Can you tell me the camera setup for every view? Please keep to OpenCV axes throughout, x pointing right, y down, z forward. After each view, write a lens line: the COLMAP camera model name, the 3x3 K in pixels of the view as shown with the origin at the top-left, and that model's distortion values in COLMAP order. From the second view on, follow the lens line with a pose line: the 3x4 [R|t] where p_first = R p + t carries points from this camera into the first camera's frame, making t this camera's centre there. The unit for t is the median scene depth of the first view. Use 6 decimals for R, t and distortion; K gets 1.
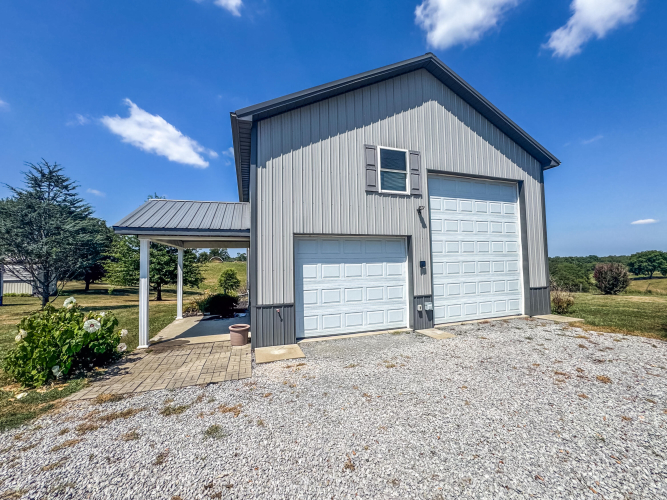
lens RADIAL K [[267.4, 0, 331.4], [0, 267.4, 249.3], [0, 0, 1]] dist [0.001337, 0.001270]
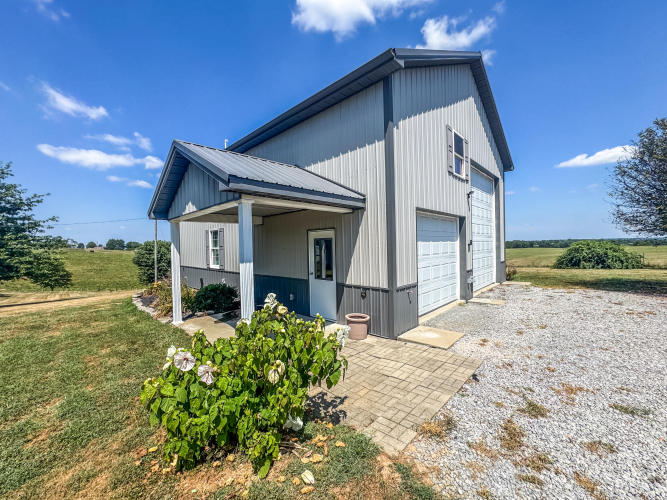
lens RADIAL K [[267.4, 0, 334.2], [0, 267.4, 249.3], [0, 0, 1]] dist [0.001337, 0.001270]
pose [[0.872089, -0.013418, 0.489164, -0.855629], [-0.015154, 0.998404, 0.054405, 0.037063], [-0.489113, -0.054859, 0.870494, 0.337826]]
